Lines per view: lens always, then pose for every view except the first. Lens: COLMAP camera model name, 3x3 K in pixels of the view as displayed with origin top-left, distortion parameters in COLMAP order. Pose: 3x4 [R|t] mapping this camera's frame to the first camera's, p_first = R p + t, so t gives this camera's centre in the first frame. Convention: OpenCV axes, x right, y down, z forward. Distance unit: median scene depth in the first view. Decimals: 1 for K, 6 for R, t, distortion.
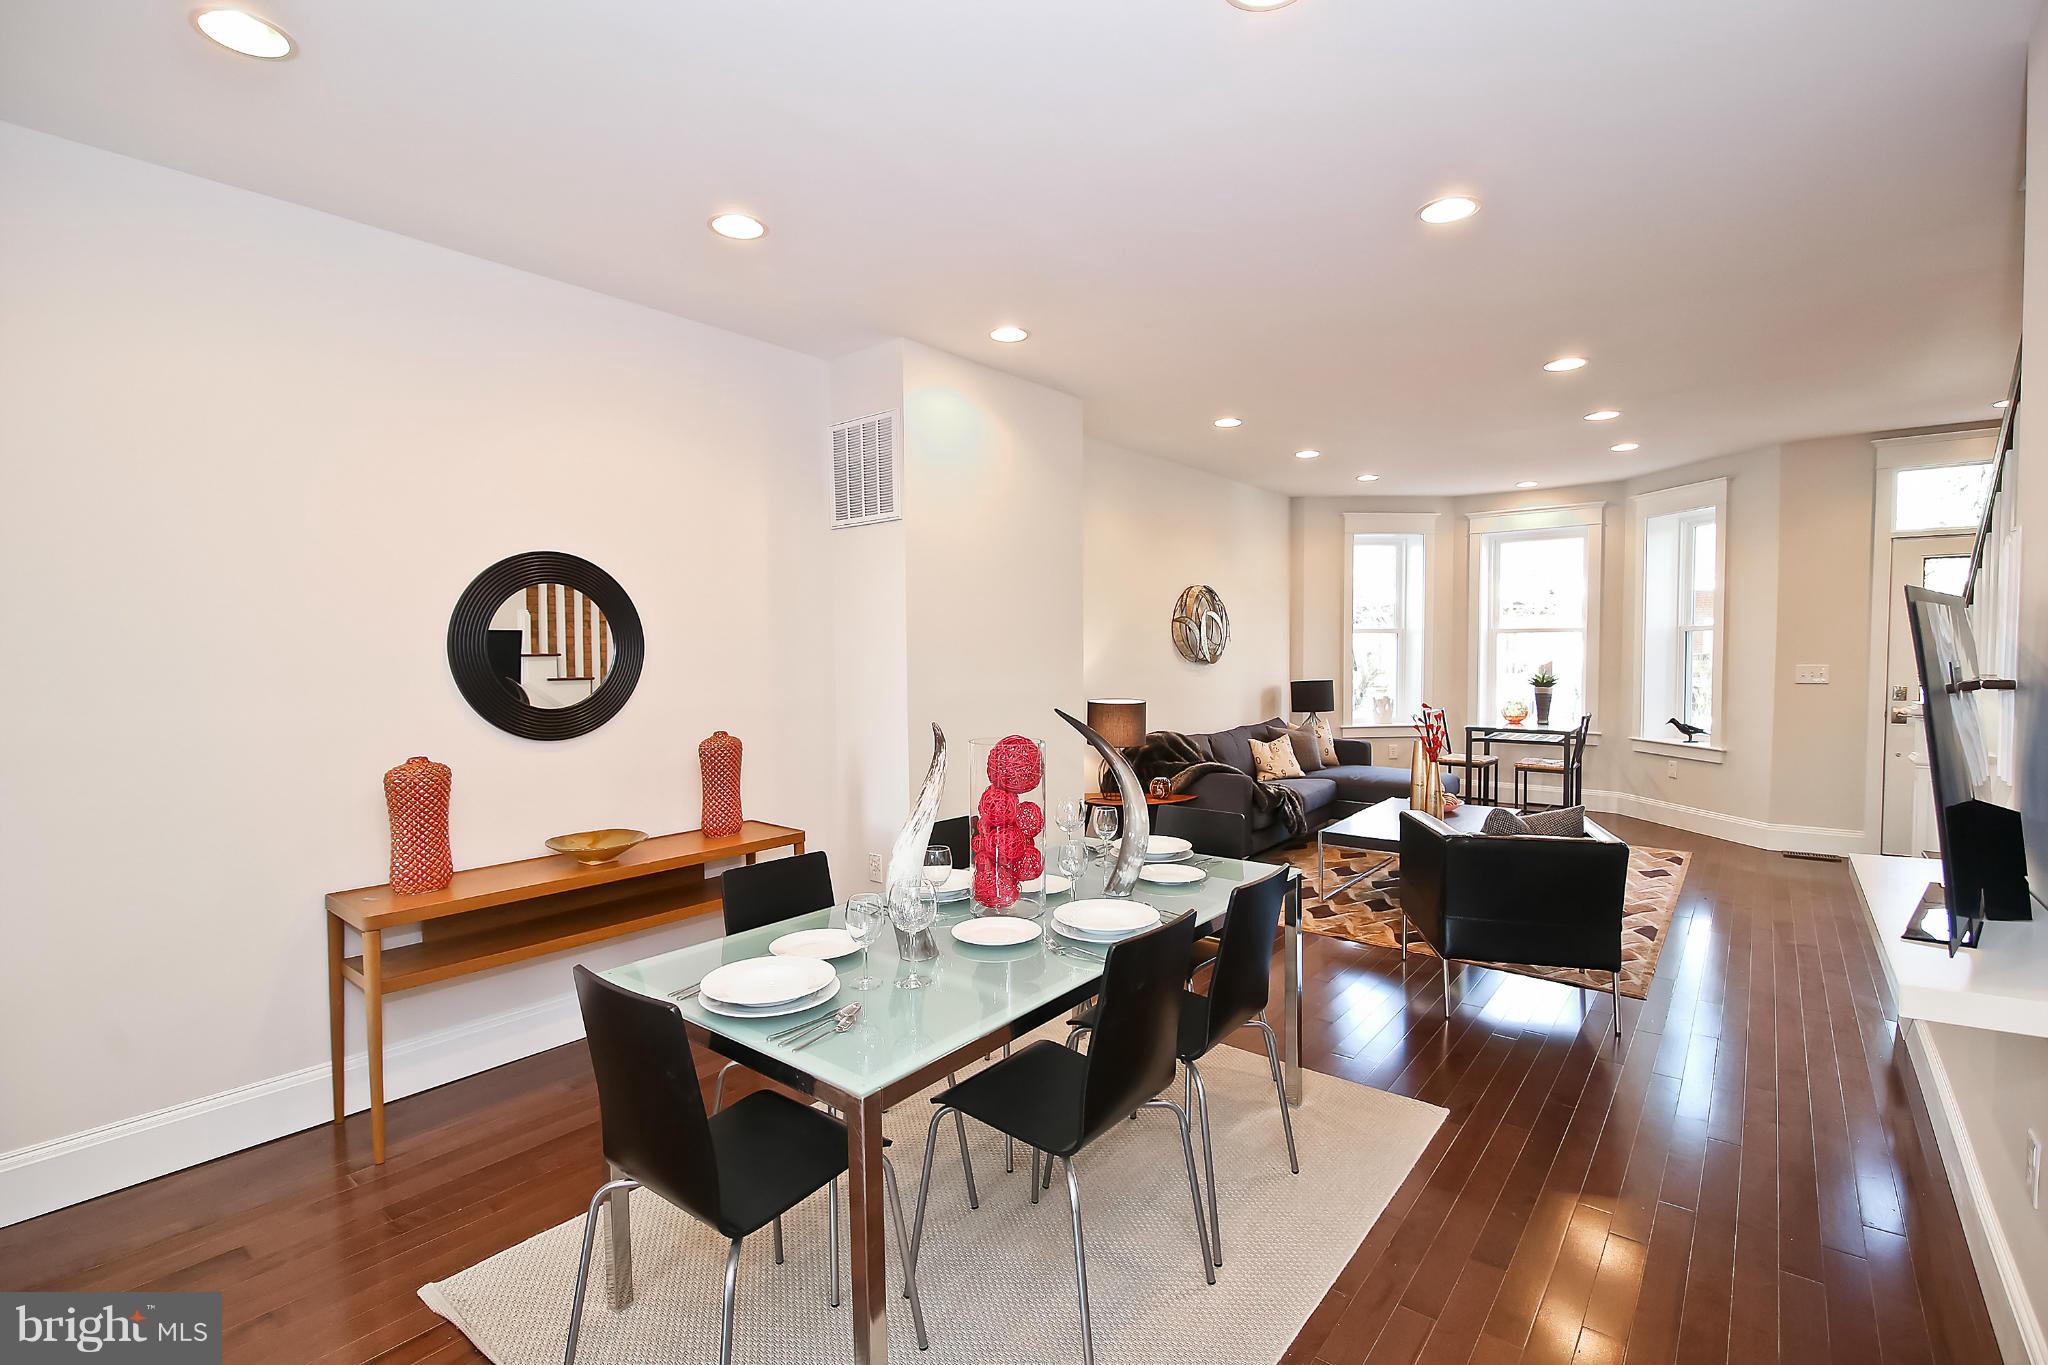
lens RADIAL K [[924.5, 0, 1031.0], [0, 924.5, 683.6], [0, 0, 1]] dist [0.010648, -0.007435]
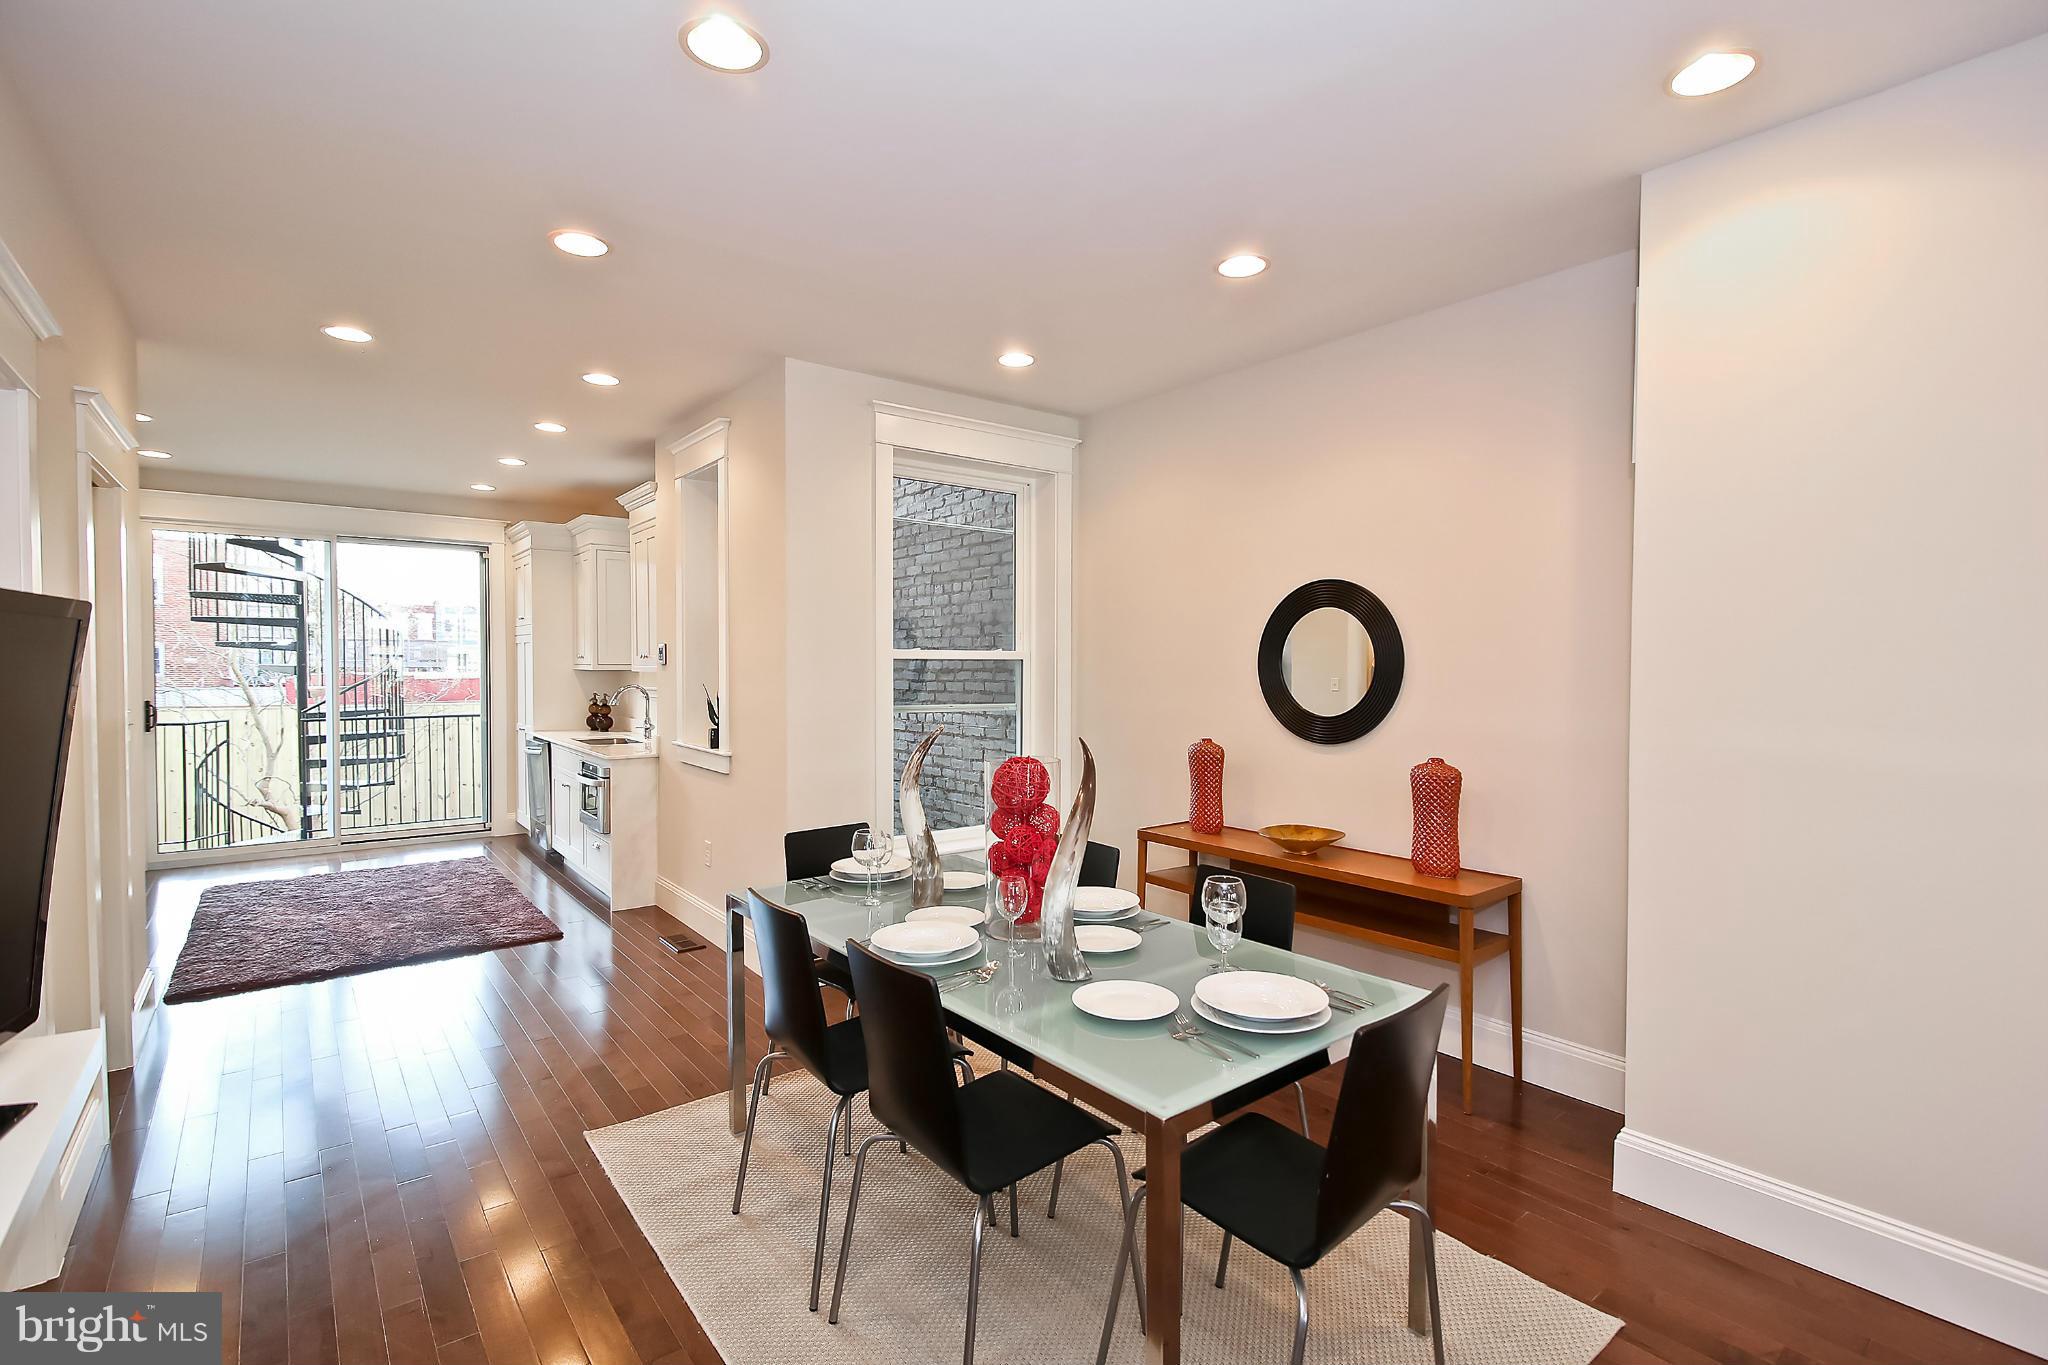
lens RADIAL K [[924.5, 0, 1022.4], [0, 924.5, 686.4], [0, 0, 1]] dist [0.010648, -0.007435]
pose [[-0.225311, 0.031426, -0.973780, 0.320910], [-0.040370, 0.998320, 0.041558, -0.019593], [0.973450, 0.048676, -0.223664, 0.419441]]
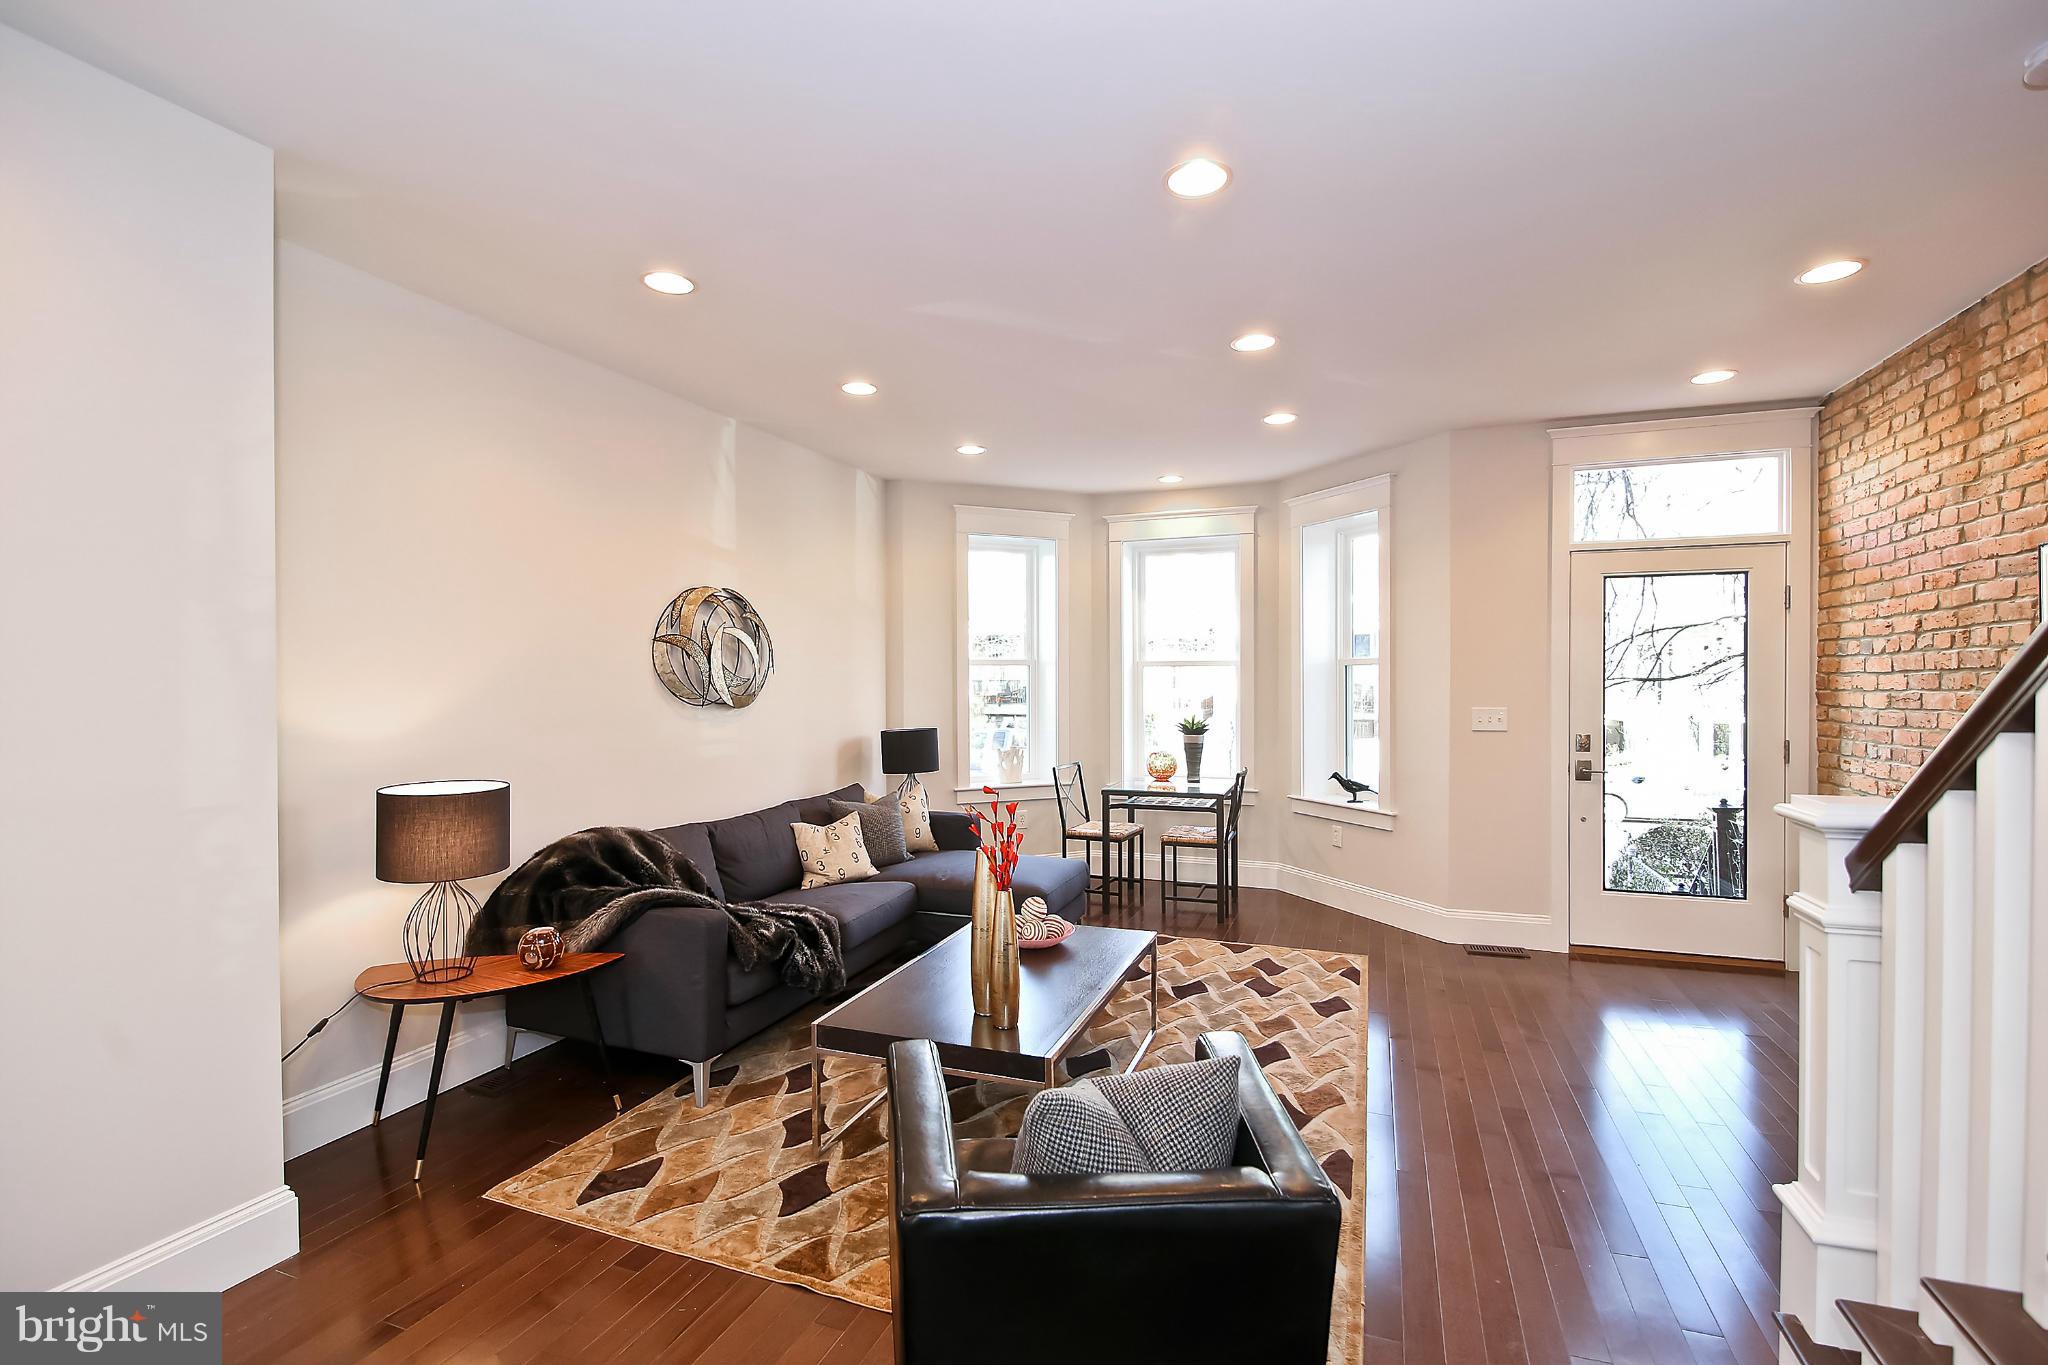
lens RADIAL K [[924.5, 0, 1032.3], [0, 924.5, 681.1], [0, 0, 1]] dist [0.010648, -0.007435]
pose [[0.950172, 0.003021, 0.311713, 0.192118], [0.009363, 0.999225, -0.038225, -0.014161], [-0.311587, 0.039239, 0.949407, 0.318255]]
